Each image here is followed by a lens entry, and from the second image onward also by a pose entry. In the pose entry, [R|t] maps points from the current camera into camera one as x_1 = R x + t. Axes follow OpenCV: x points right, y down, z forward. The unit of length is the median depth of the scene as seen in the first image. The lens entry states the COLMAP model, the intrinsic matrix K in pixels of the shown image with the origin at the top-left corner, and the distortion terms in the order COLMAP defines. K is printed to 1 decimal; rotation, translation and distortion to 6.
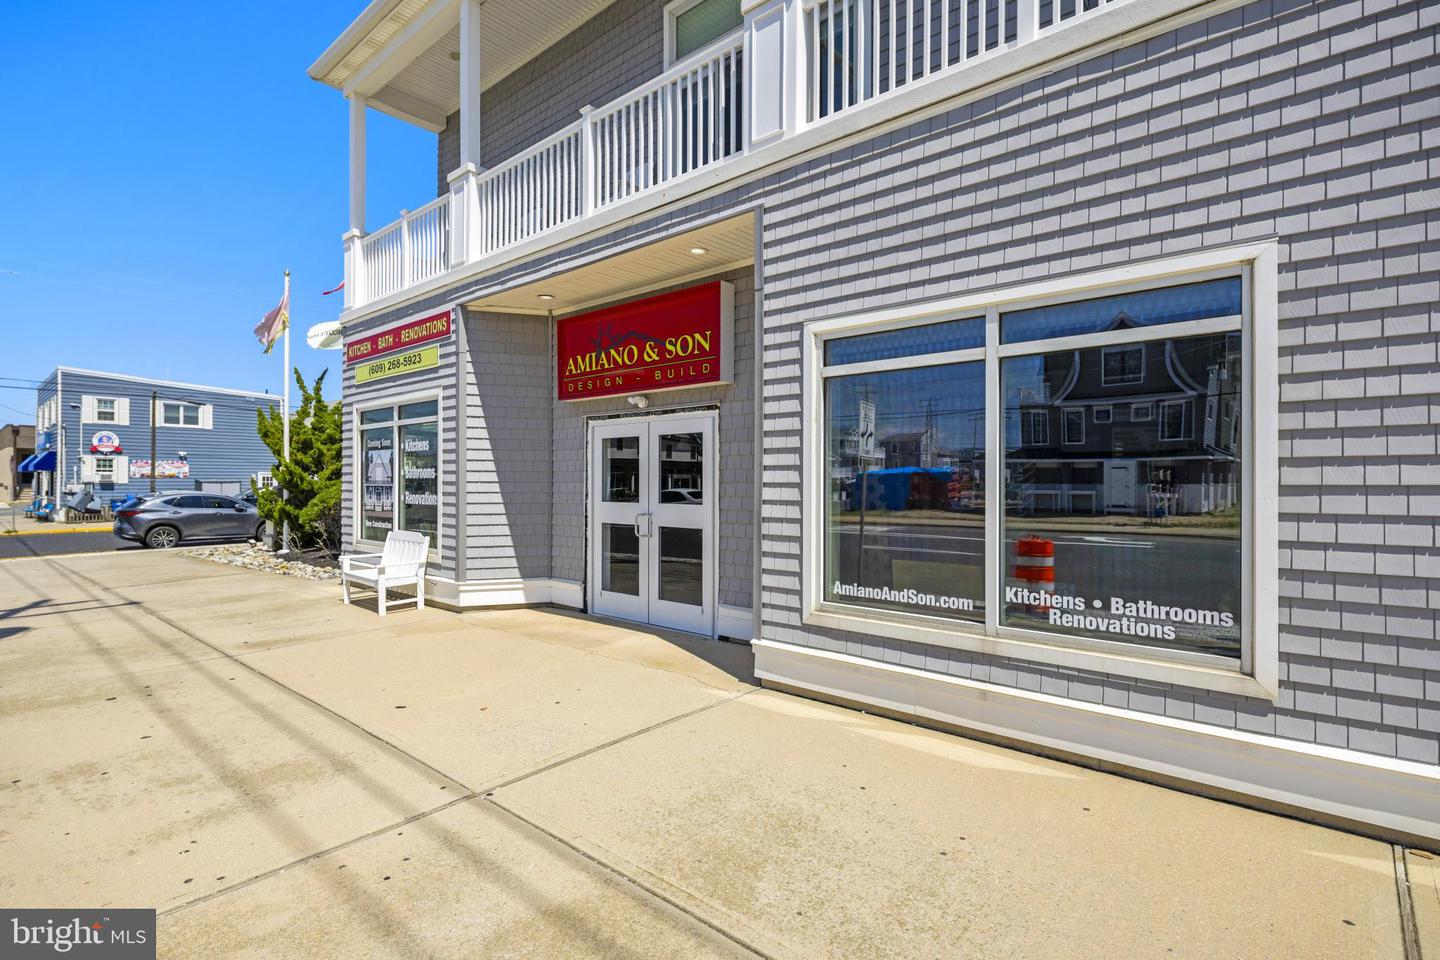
lens RADIAL K [[697.1, 0, 720.0], [0, 697.1, 480.0], [0, 0, 1]] dist [0.000821, -0.000148]
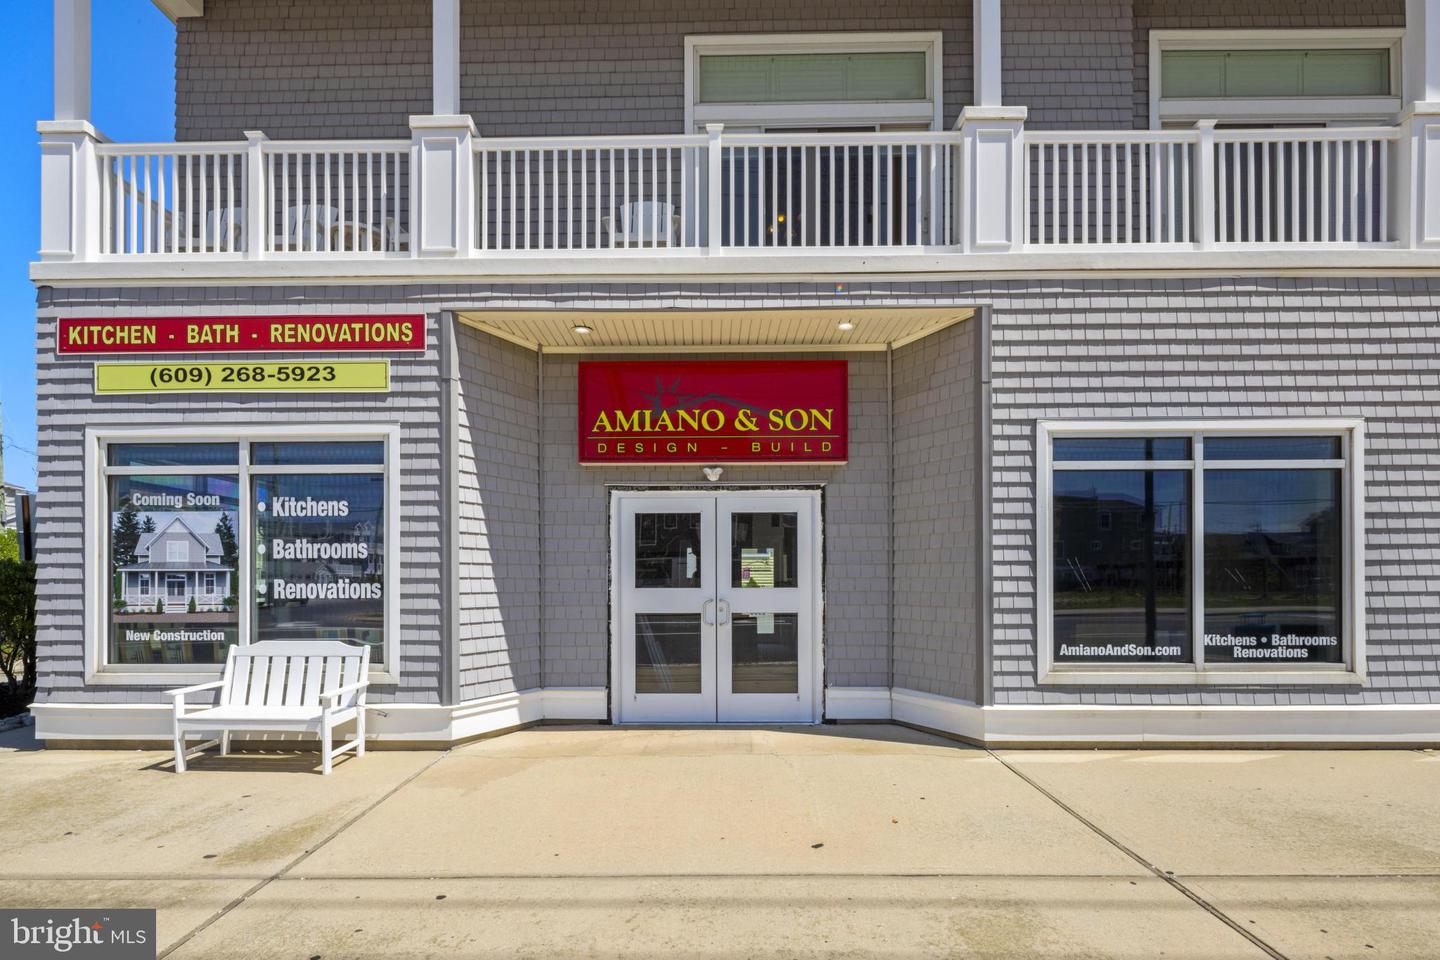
lens RADIAL K [[694.4, 0, 709.3], [0, 694.4, 579.4], [0, 0, 1]] dist [-0.000057, -0.001339]
pose [[0.761195, -0.003258, 0.648515, -0.977733], [0.003397, 0.999994, 0.001037, 0.030124], [-0.648514, 0.001414, 0.761201, 0.463132]]
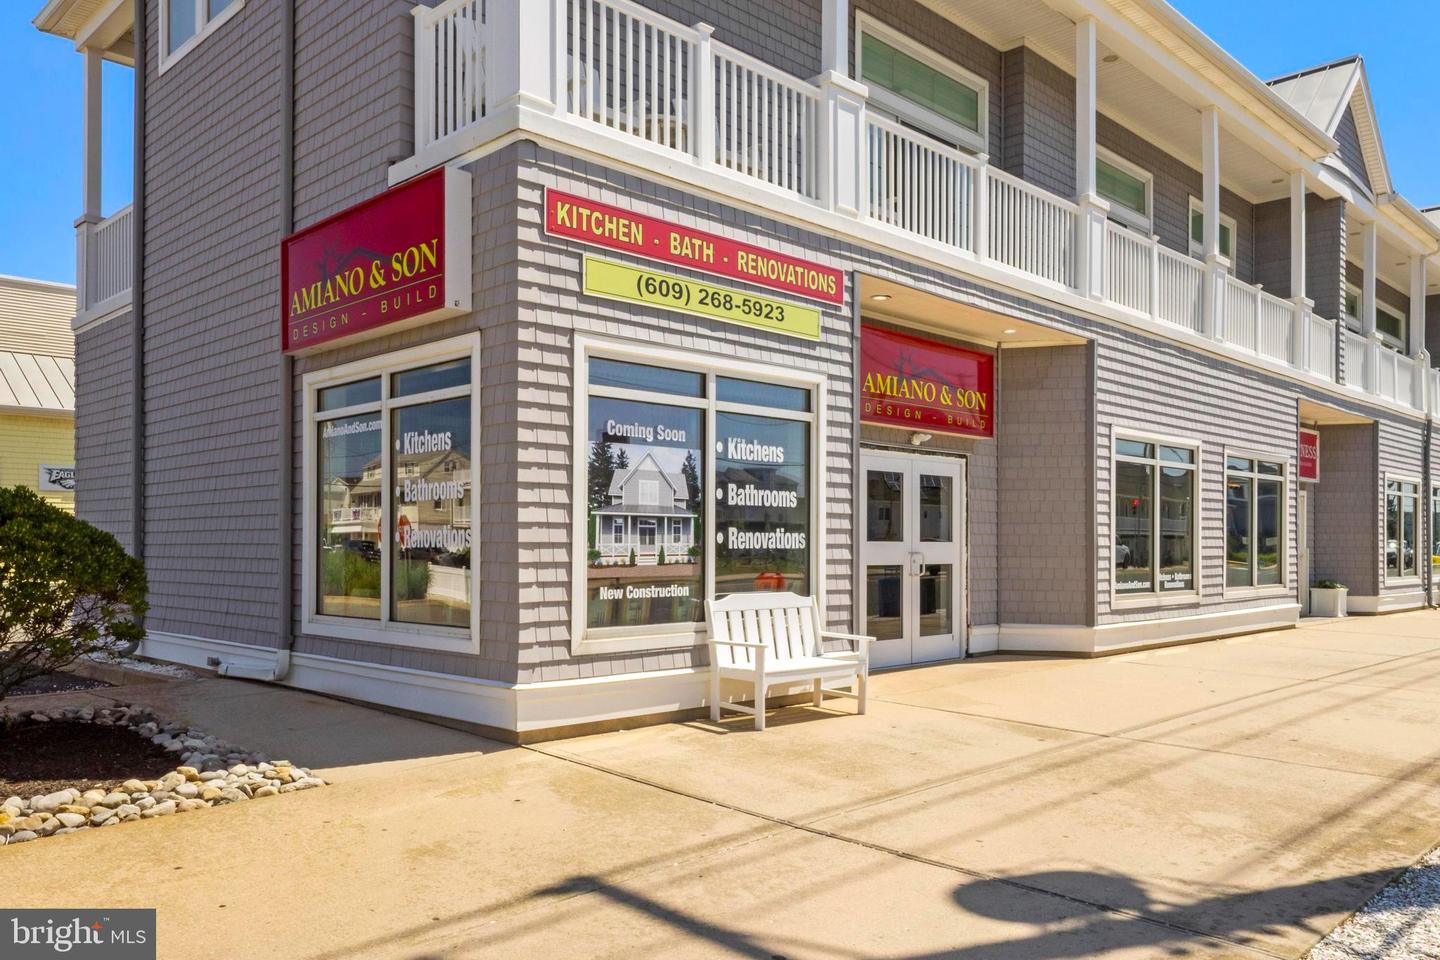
lens RADIAL K [[1108.2, 0, 722.6], [0, 1108.2, 547.9], [0, 0, 1]] dist [-0.002833, 0.002636]
pose [[0.063160, -0.002637, 0.998000, -2.395264], [-0.002774, 0.999992, 0.002818, 0.054033], [-0.998000, -0.002947, 0.063152, 1.659066]]
